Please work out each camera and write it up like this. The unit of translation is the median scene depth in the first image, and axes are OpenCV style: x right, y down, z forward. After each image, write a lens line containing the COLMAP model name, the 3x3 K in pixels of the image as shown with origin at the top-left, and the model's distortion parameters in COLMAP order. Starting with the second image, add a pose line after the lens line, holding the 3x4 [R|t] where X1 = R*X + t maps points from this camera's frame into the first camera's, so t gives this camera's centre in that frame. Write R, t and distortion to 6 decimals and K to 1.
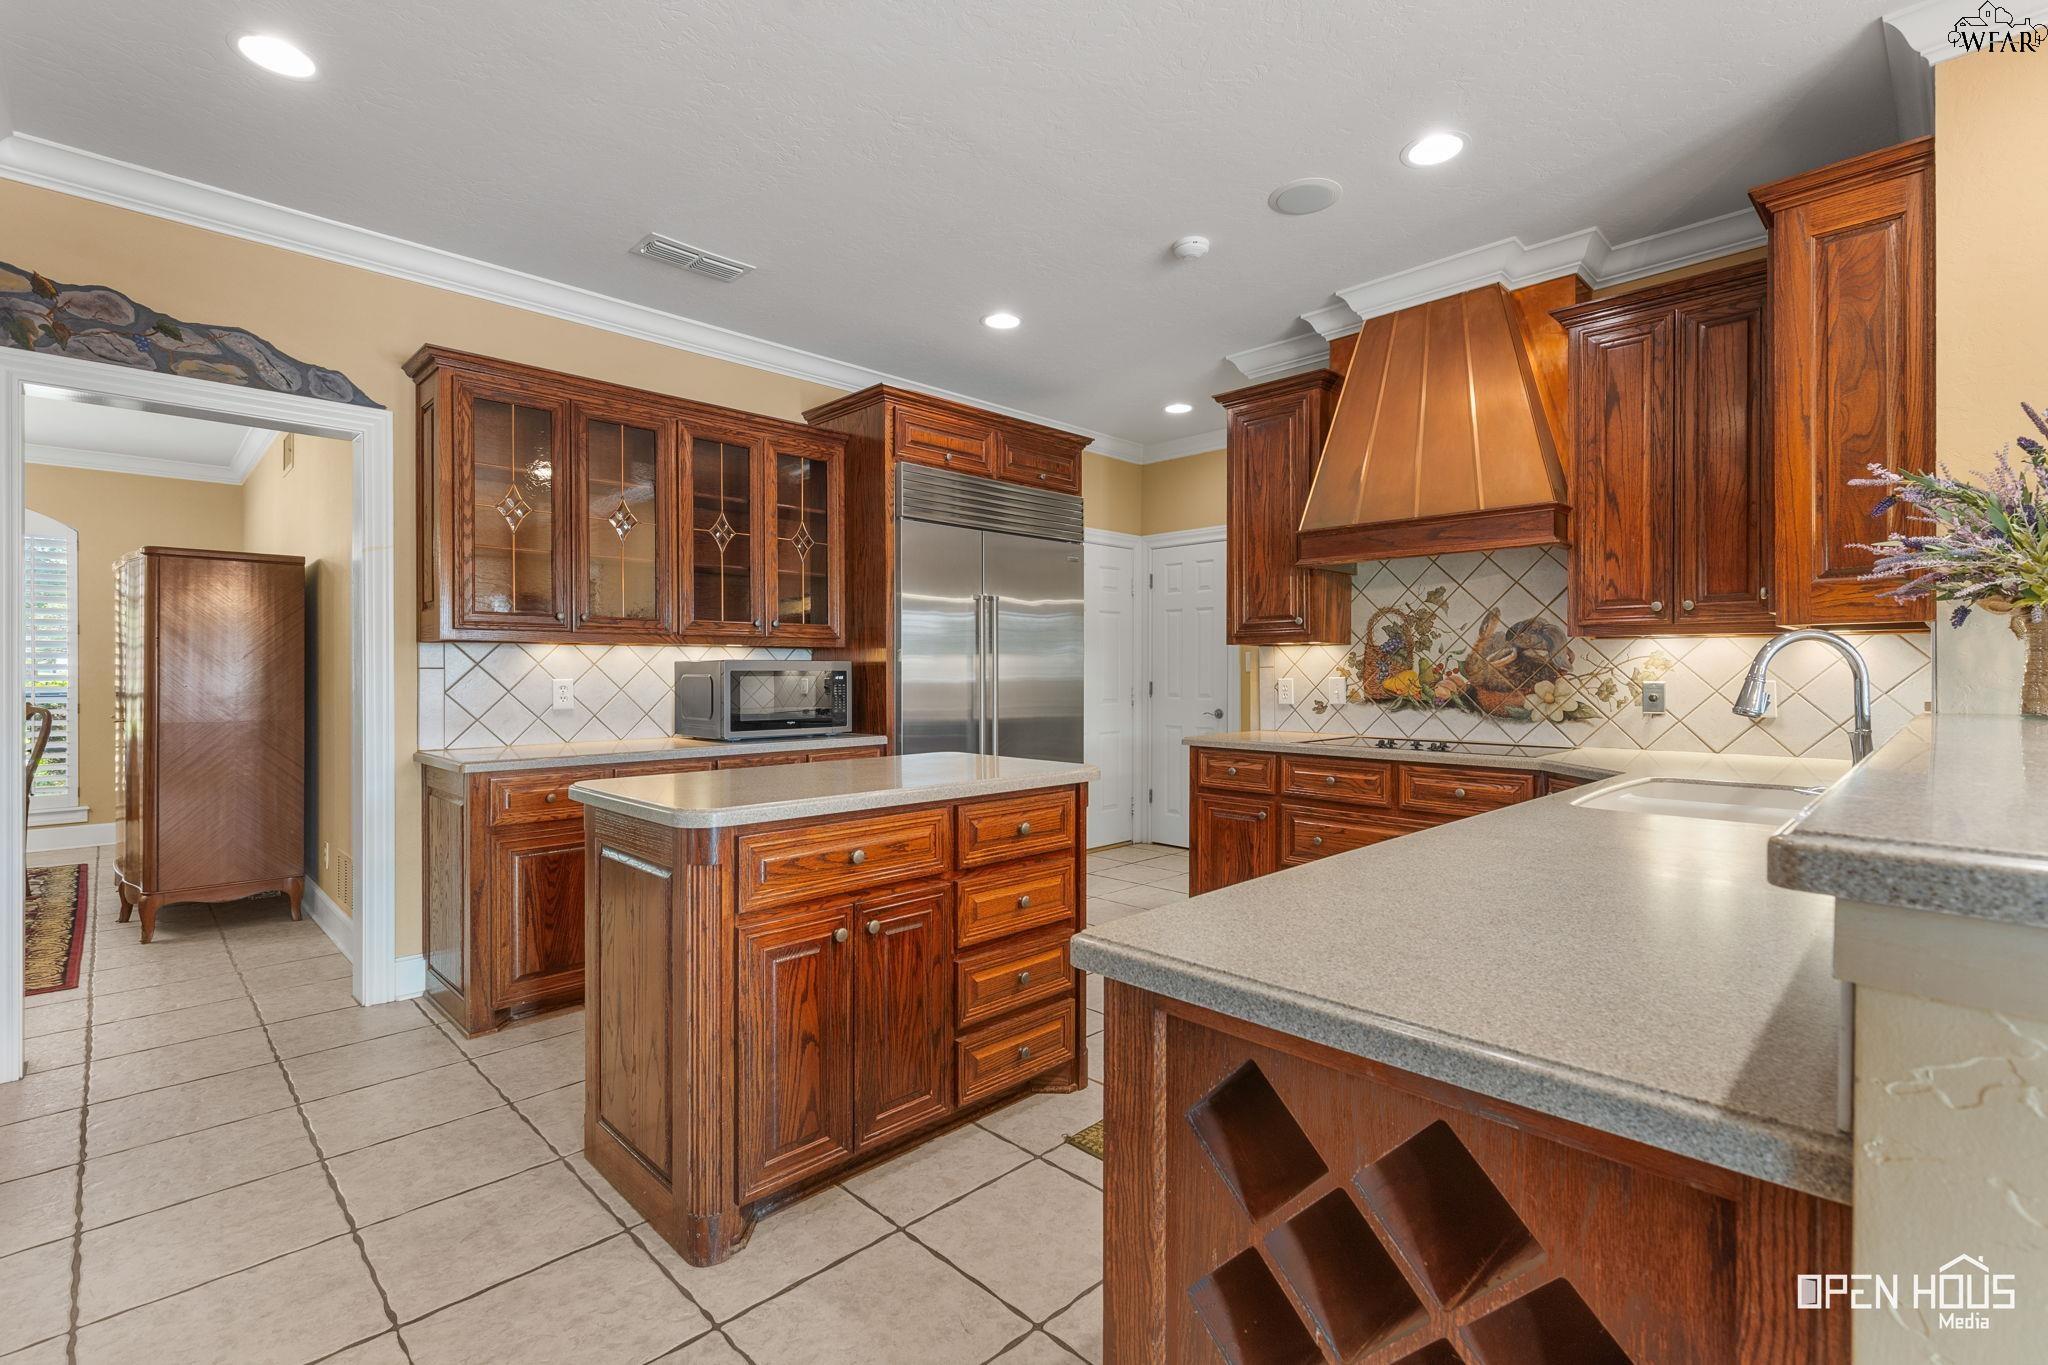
lens RADIAL K [[936.9, 0, 1023.2], [0, 936.9, 674.8], [0, 0, 1]] dist [0.001013, 0.000077]
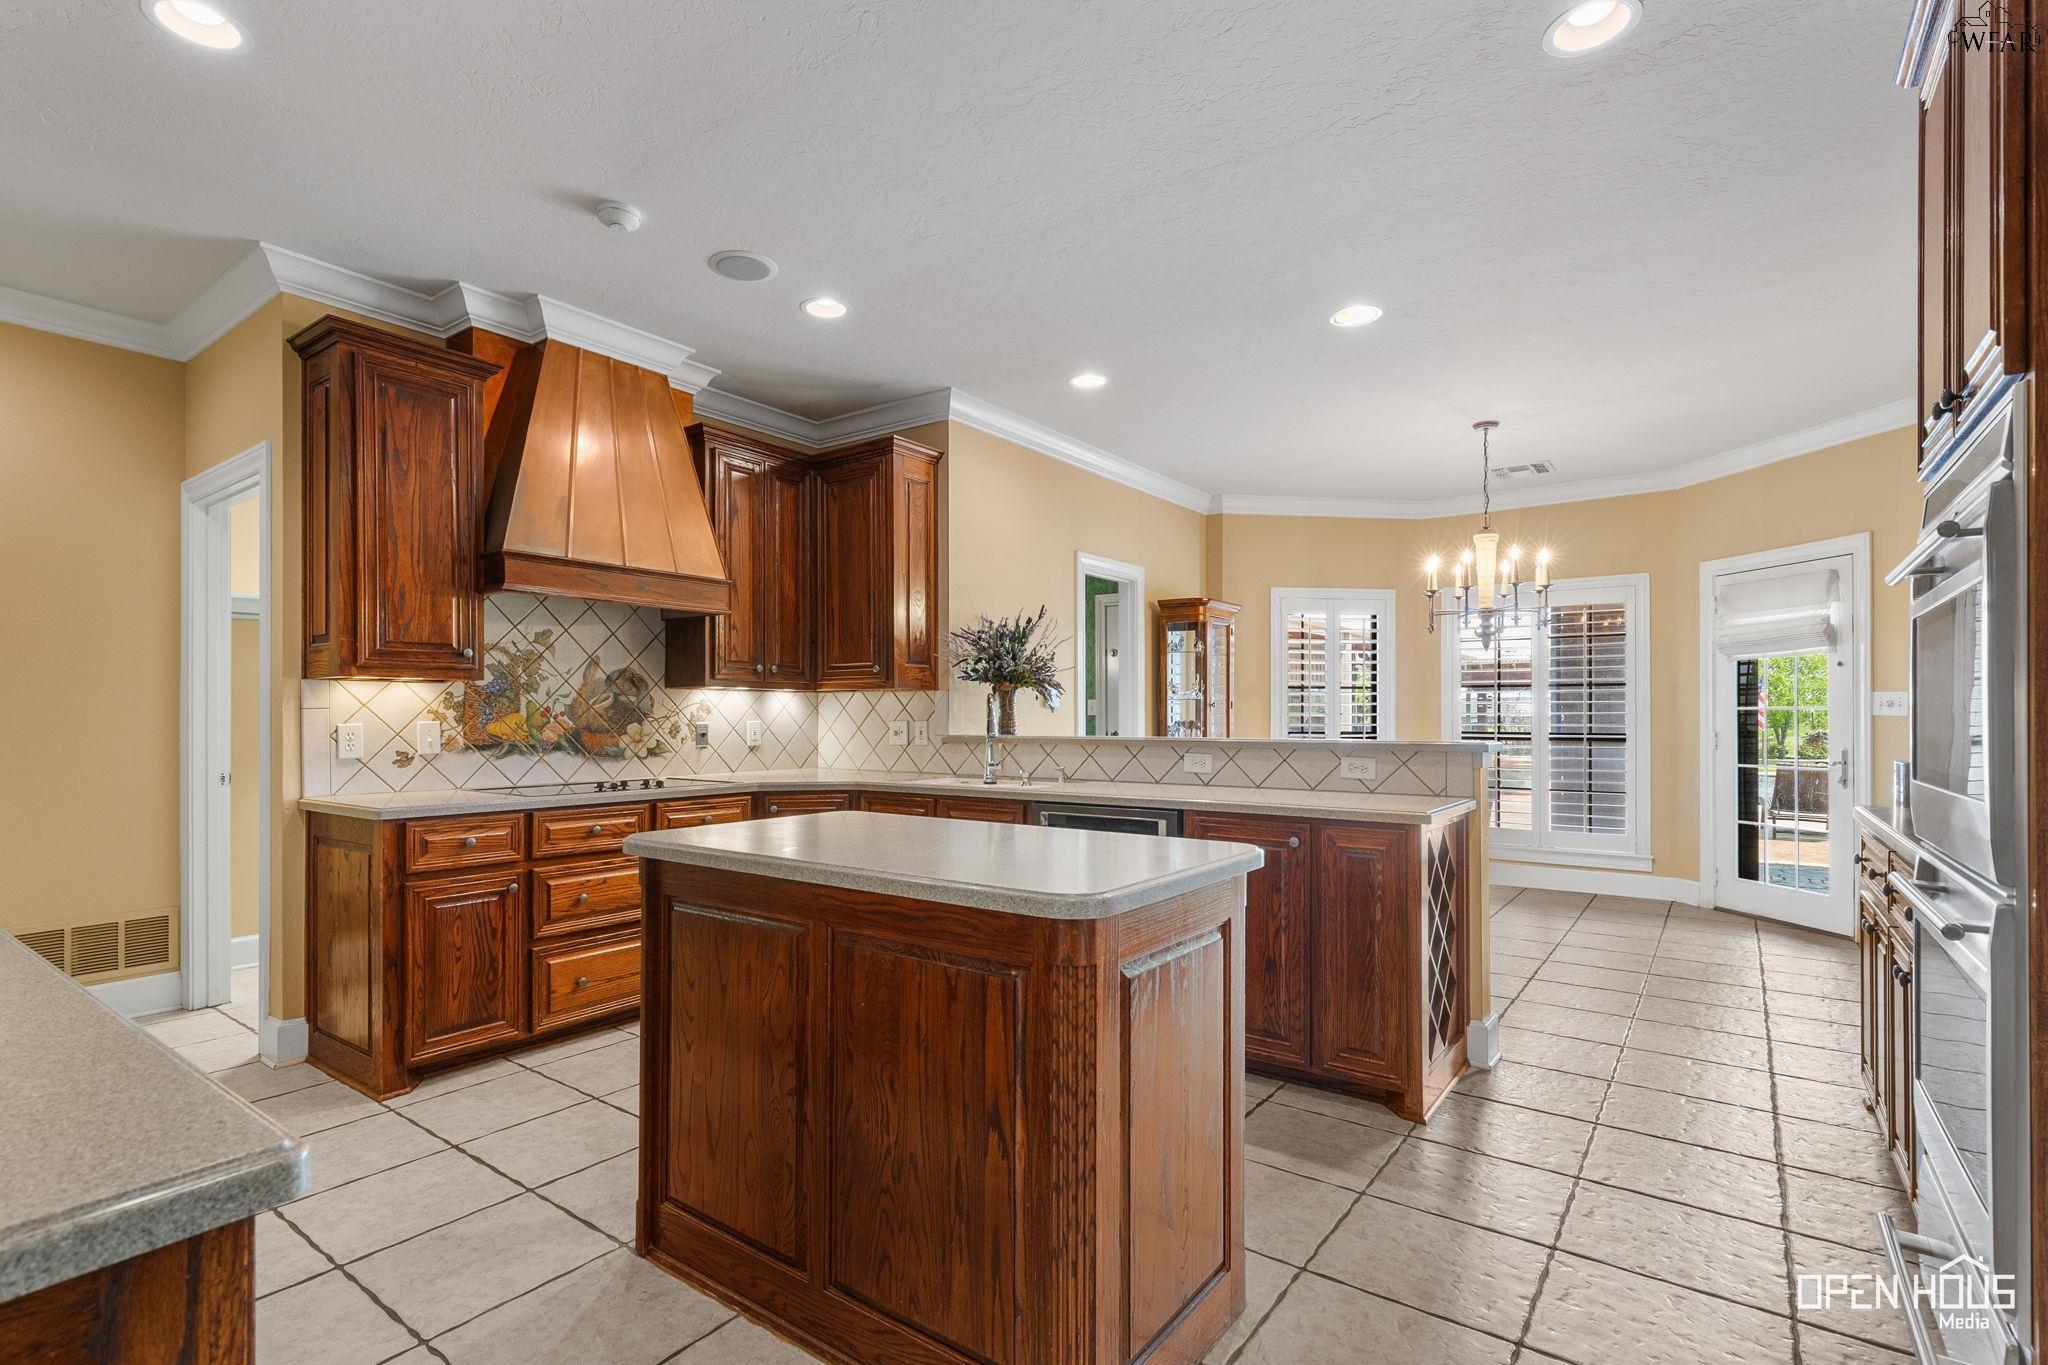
lens RADIAL K [[936.9, 0, 1045.2], [0, 936.9, 716.7], [0, 0, 1]] dist [0.001013, 0.000077]
pose [[-0.174982, -0.000449, 0.984571, -0.633318], [0.004073, 0.999991, 0.001180, -0.000334], [-0.984563, 0.004217, -0.174979, 0.671184]]
